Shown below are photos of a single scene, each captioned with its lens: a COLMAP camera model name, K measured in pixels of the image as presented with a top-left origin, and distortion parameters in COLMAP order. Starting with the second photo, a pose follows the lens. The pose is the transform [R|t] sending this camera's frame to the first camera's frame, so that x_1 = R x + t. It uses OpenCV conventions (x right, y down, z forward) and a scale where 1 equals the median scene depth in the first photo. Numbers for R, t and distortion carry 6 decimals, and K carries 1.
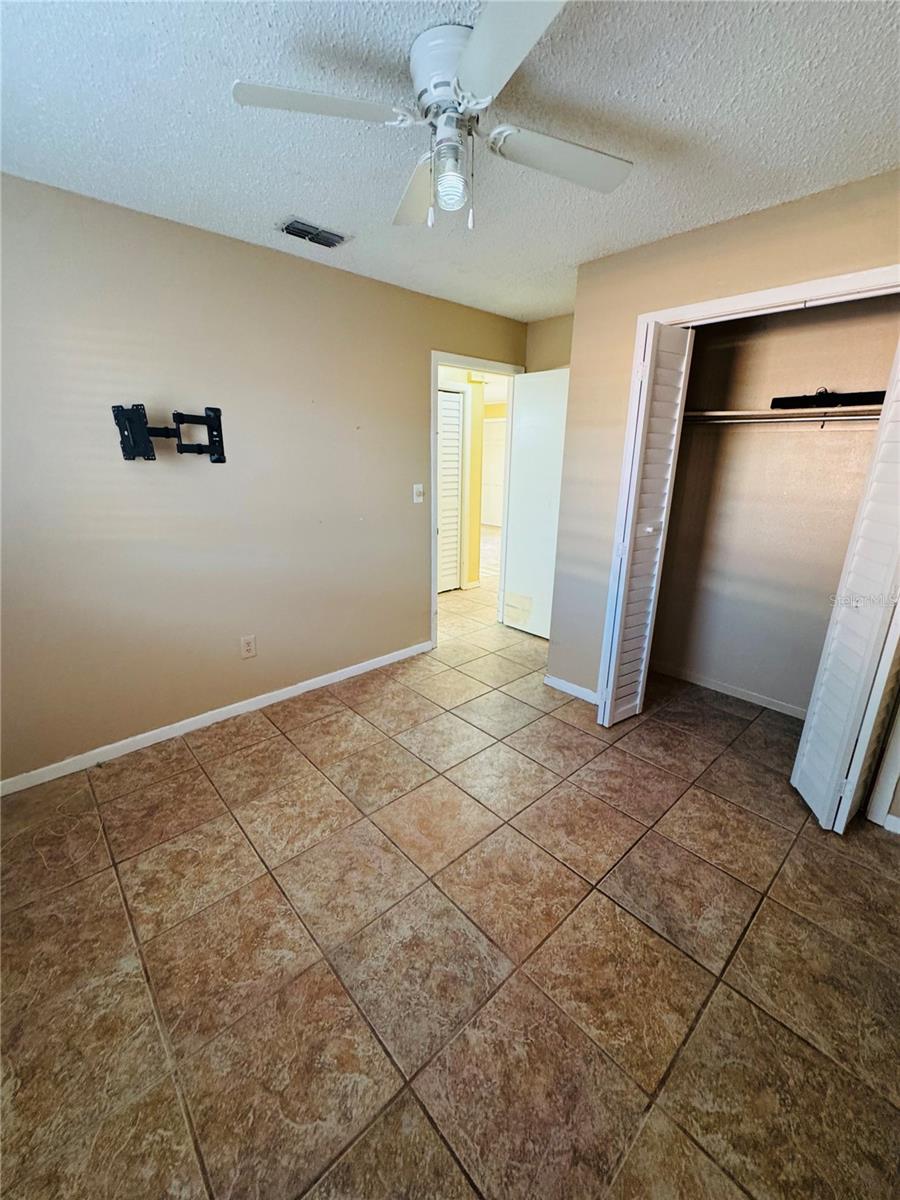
lens RADIAL K [[482.9, 0, 453.6], [0, 482.9, 601.2], [0, 0, 1]] dist [-0.011237, -0.000050]
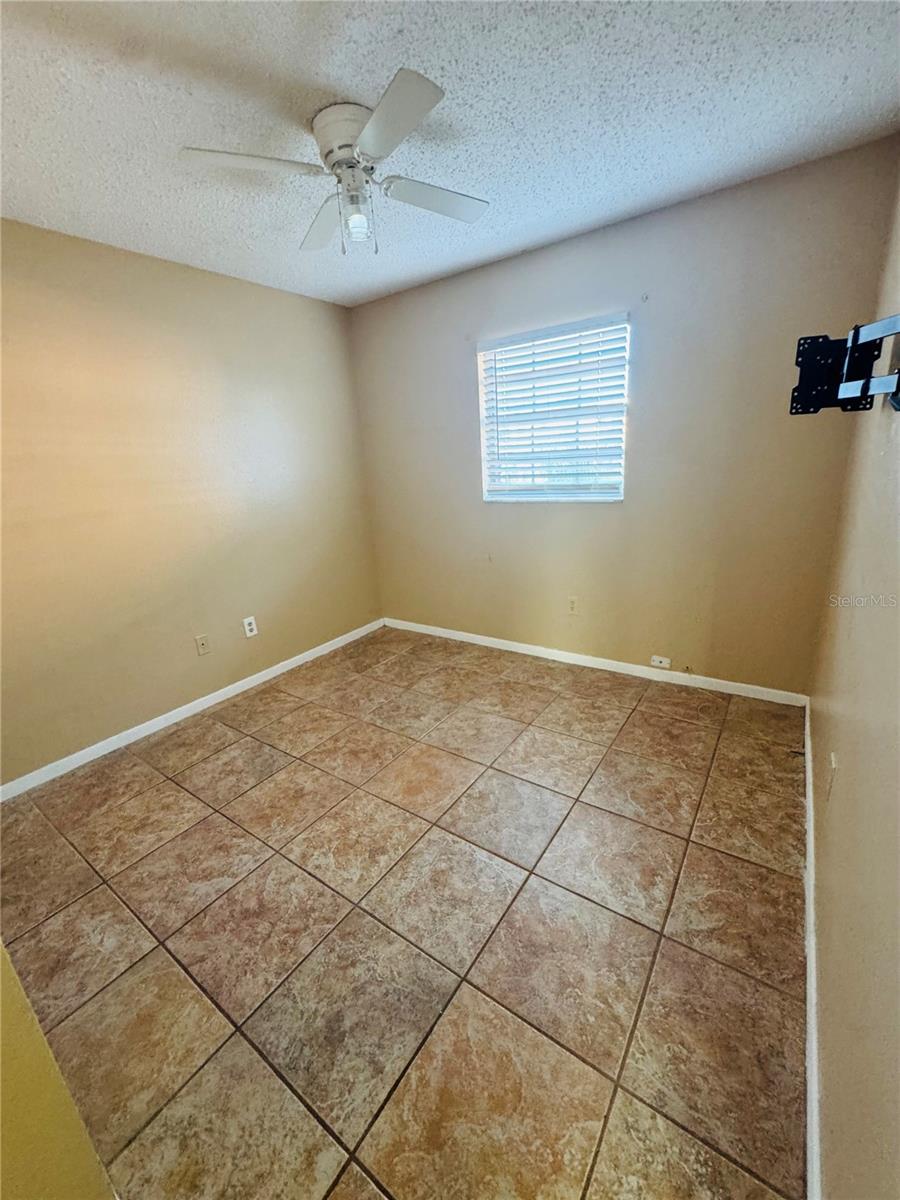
lens RADIAL K [[482.9, 0, 456.1], [0, 482.9, 596.5], [0, 0, 1]] dist [-0.011237, -0.000050]
pose [[-0.973534, 0.111339, -0.199585, 0.070160], [-0.016190, 0.837514, 0.546176, -0.509253], [0.227966, 0.534952, -0.813546, 1.818628]]
